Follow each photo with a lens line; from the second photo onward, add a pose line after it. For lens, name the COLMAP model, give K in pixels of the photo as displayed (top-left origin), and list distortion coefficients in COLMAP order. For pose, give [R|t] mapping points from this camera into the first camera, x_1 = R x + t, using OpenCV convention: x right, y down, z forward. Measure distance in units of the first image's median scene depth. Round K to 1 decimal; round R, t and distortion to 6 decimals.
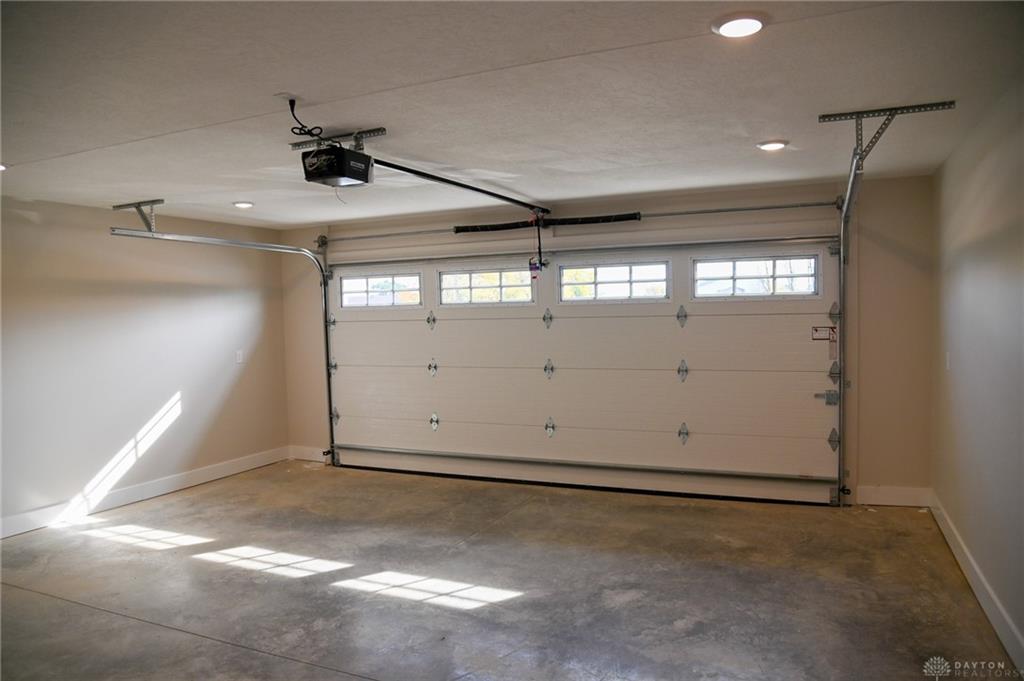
lens RADIAL K [[700.5, 0, 506.8], [0, 700.5, 342.5], [0, 0, 1]] dist [-0.111046, 0.058038]
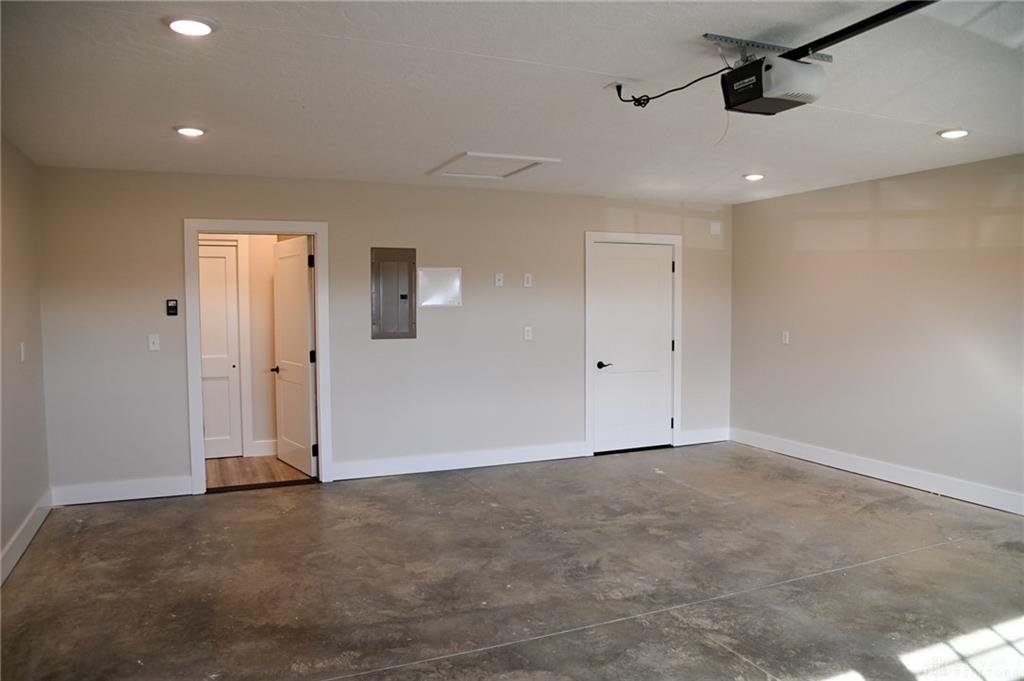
lens RADIAL K [[700.5, 0, 506.8], [0, 700.5, 342.5], [0, 0, 1]] dist [-0.111046, 0.058038]
pose [[-0.655805, 0.069537, -0.751721, 0.520598], [-0.013359, 0.994524, 0.103652, -0.050178], [0.754812, 0.078018, -0.651285, 1.295093]]
